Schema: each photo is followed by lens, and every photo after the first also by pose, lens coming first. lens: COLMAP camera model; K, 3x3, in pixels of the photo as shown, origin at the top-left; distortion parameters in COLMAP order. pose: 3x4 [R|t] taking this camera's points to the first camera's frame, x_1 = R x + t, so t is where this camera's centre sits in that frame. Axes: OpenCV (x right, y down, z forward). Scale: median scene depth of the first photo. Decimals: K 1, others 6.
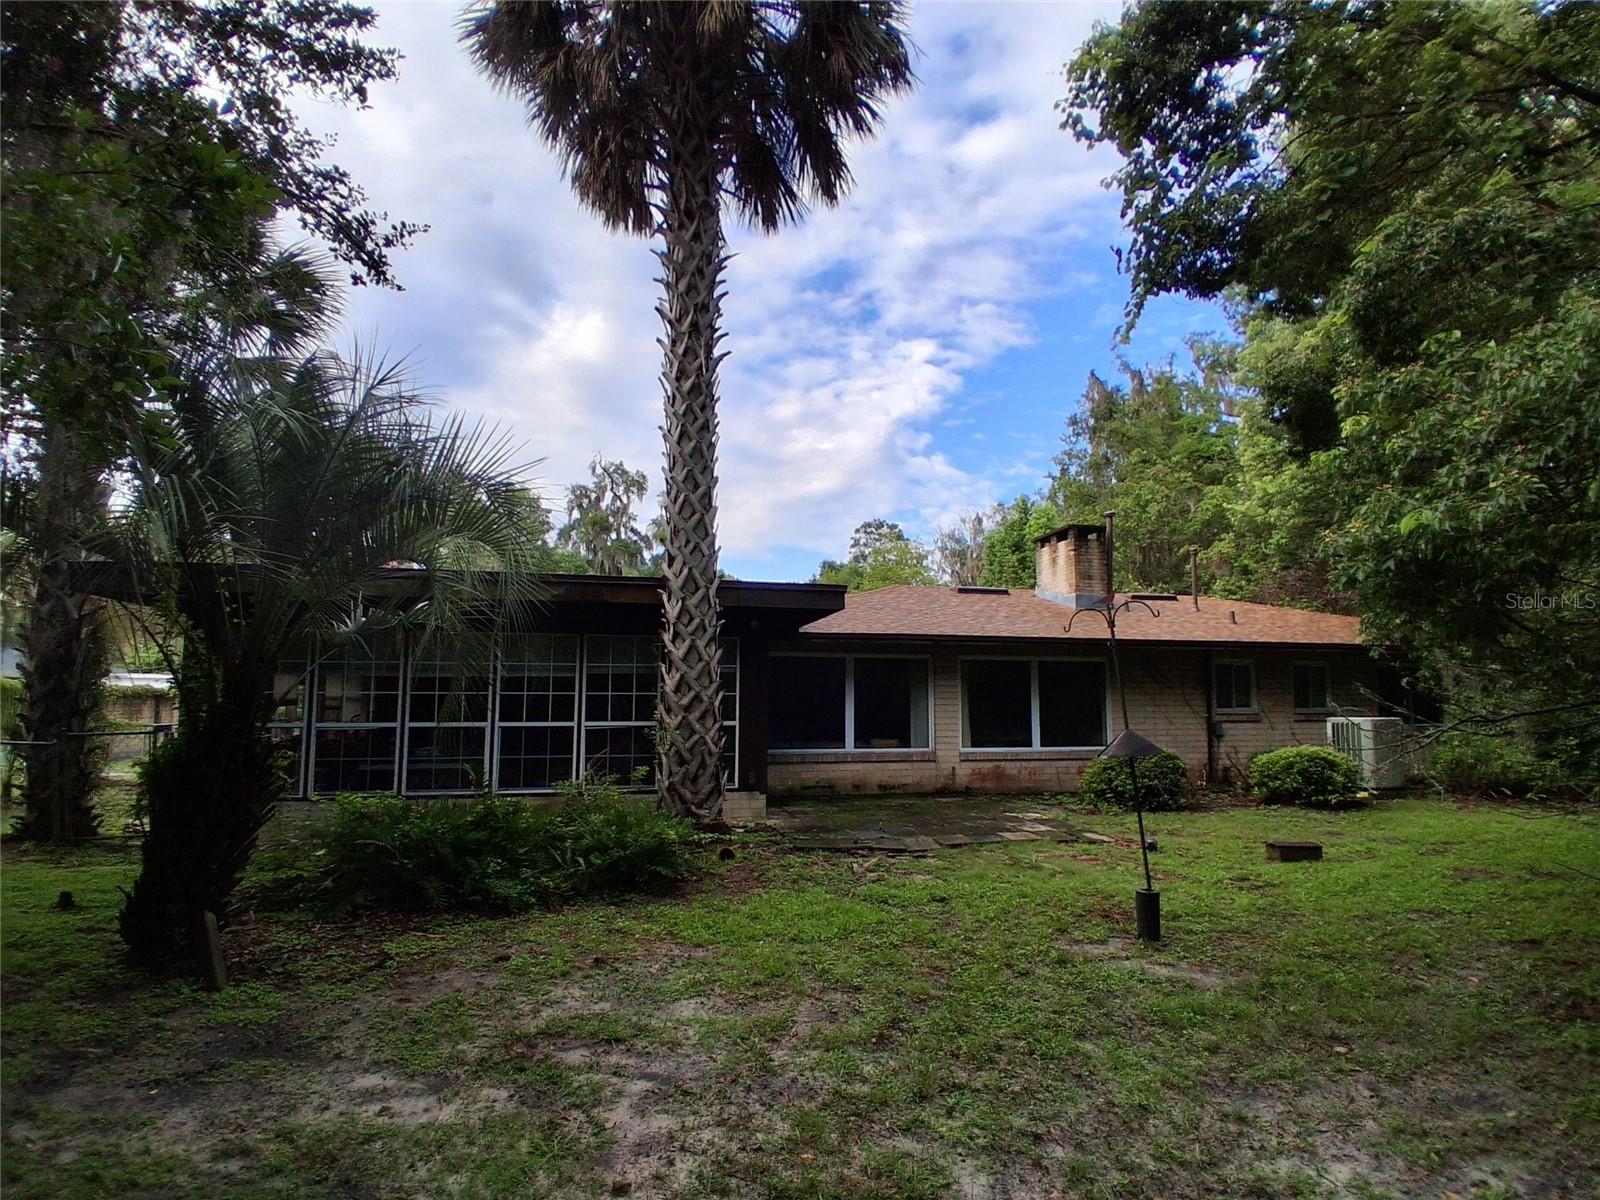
lens RADIAL K [[792.4, 0, 804.5], [0, 792.4, 611.4], [0, 0, 1]] dist [0.014662, -0.047579]
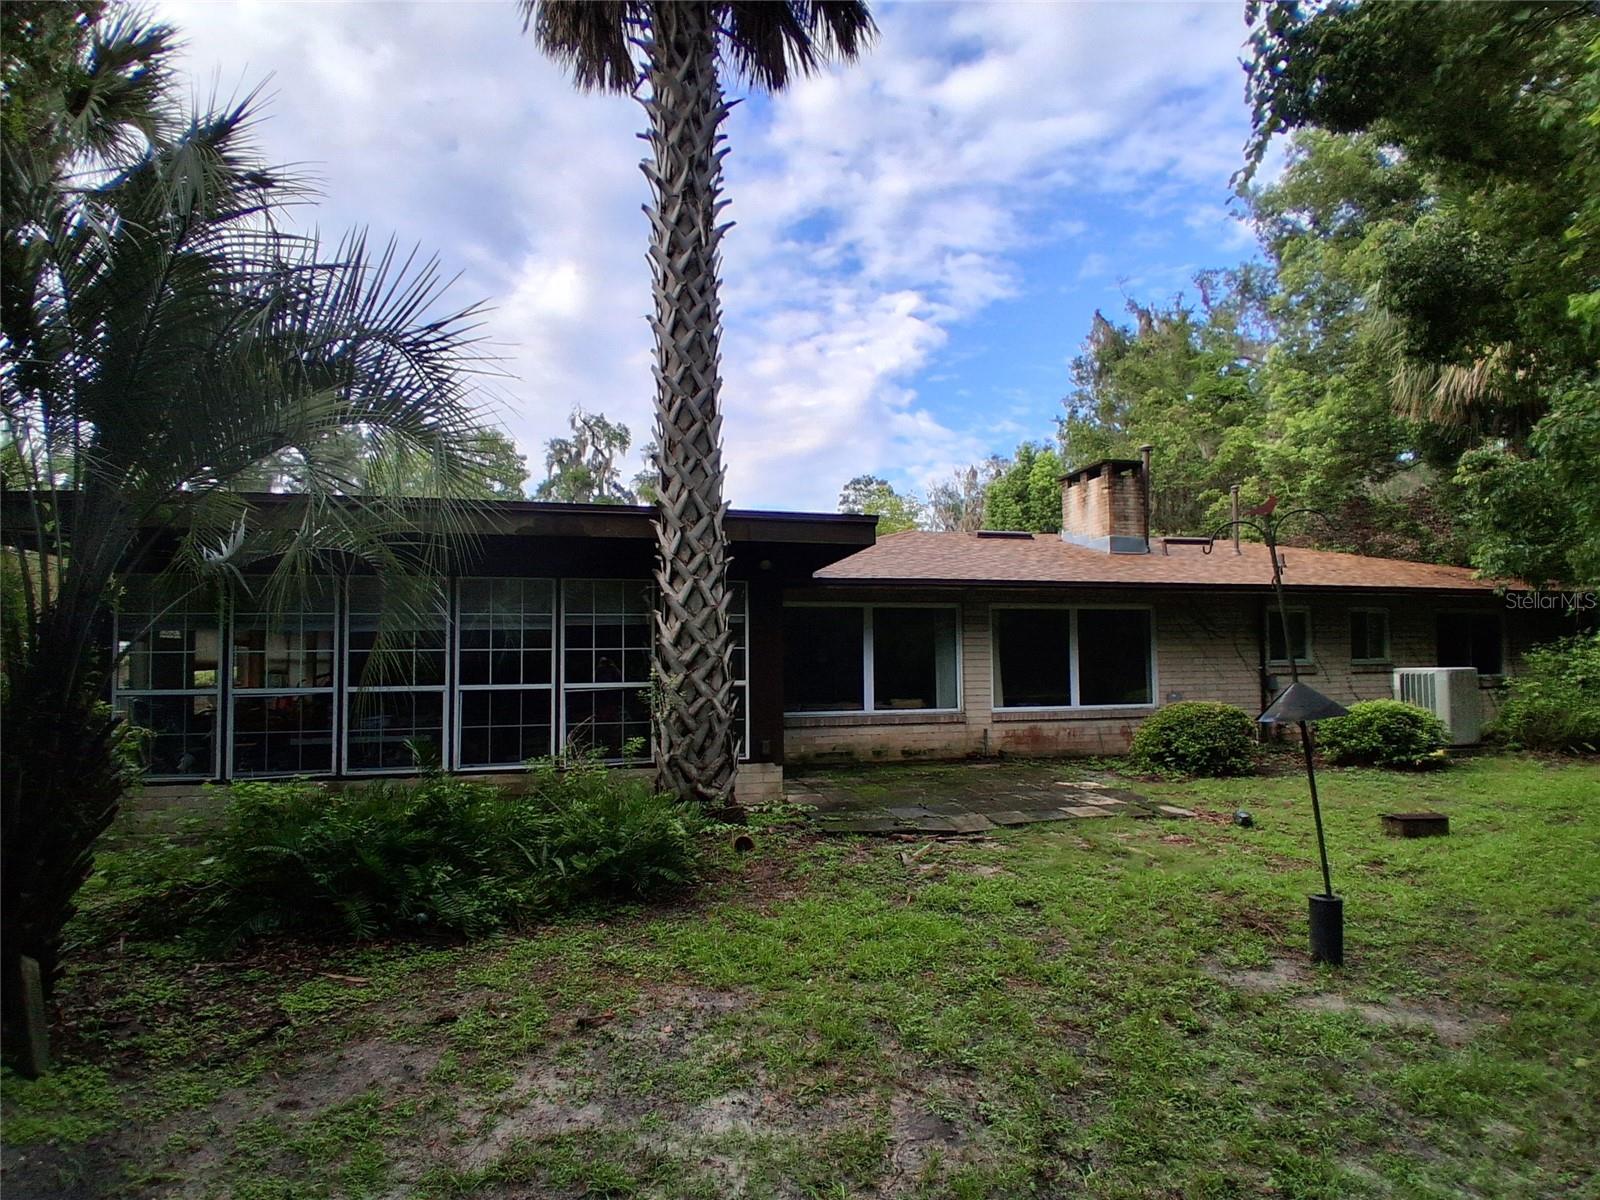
lens RADIAL K [[792.4, 0, 804.5], [0, 792.4, 611.4], [0, 0, 1]] dist [0.014662, -0.047579]
pose [[0.999777, -0.011573, 0.017643, -0.041789], [0.010689, 0.998723, 0.049379, 0.027057], [-0.018192, -0.049179, 0.998624, 0.180239]]
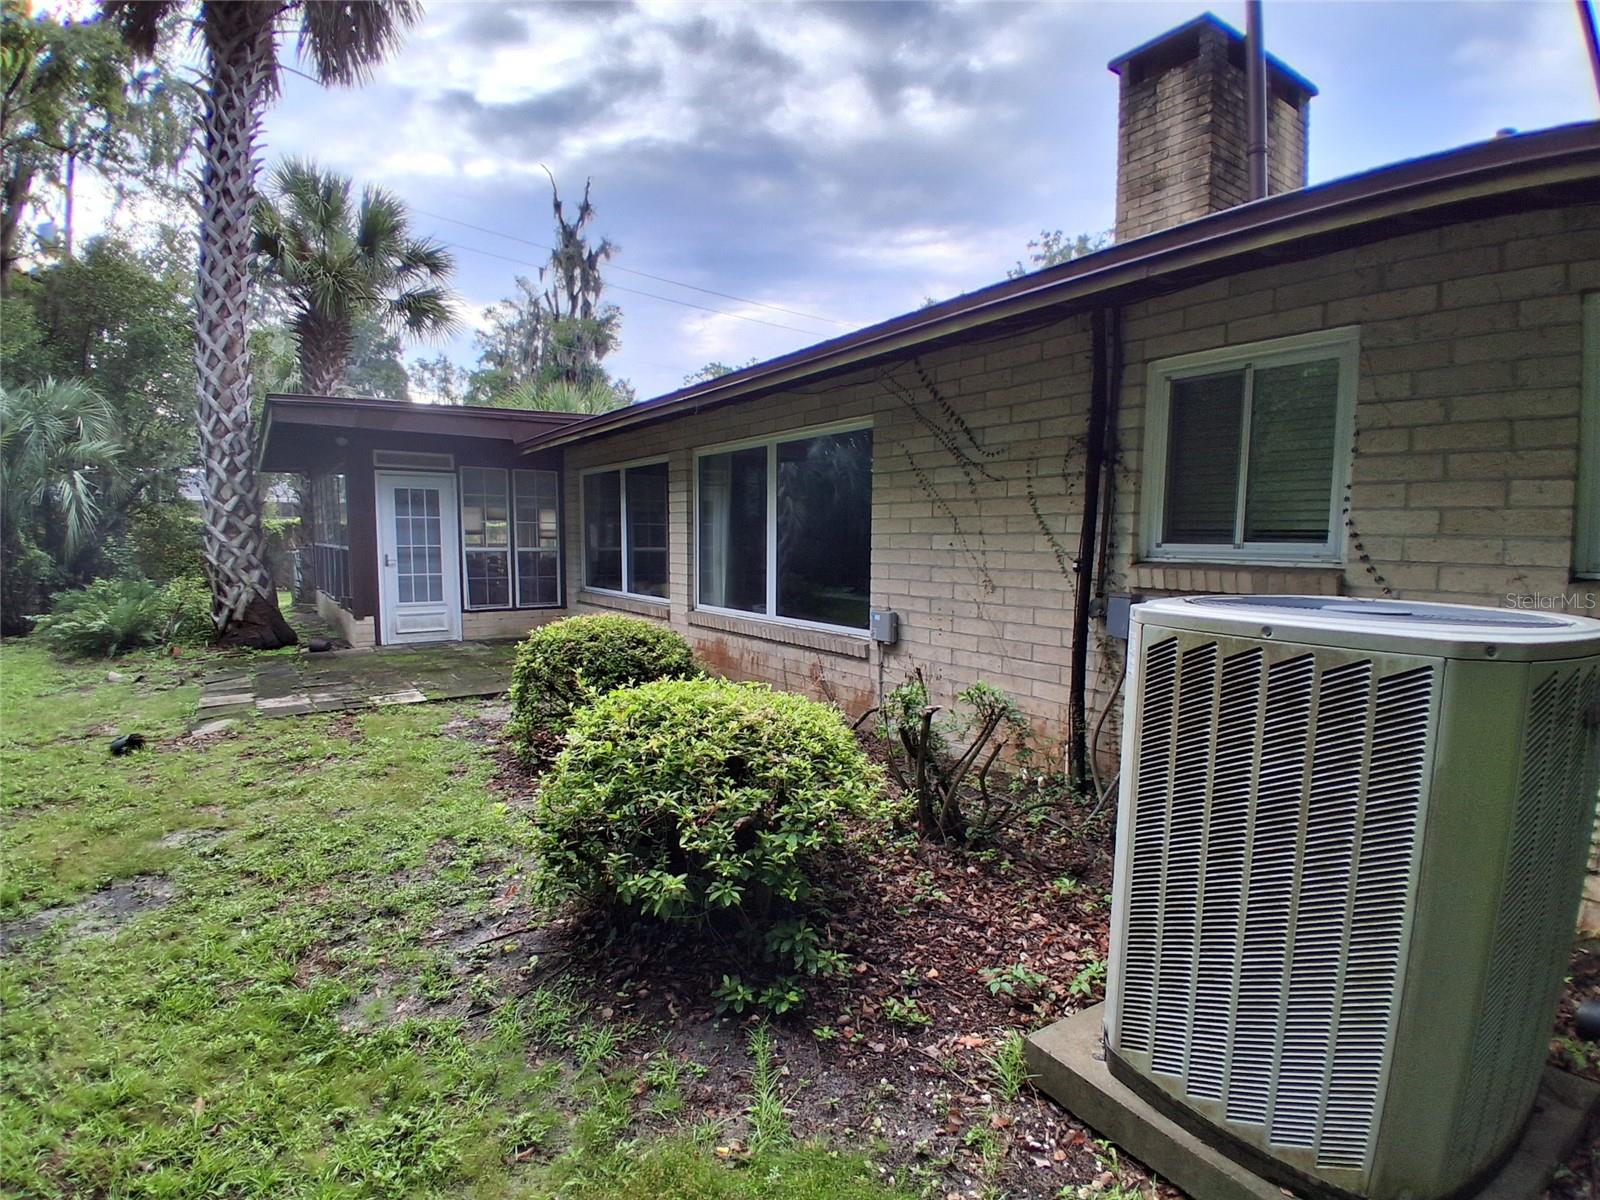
lens RADIAL K [[792.4, 0, 804.5], [0, 792.4, 611.4], [0, 0, 1]] dist [0.014662, -0.047579]
pose [[0.397512, 0.083837, -0.913759, 1.165217], [0.088713, 0.987641, 0.129208, 0.160436], [0.913299, -0.132424, 0.385162, 1.255292]]
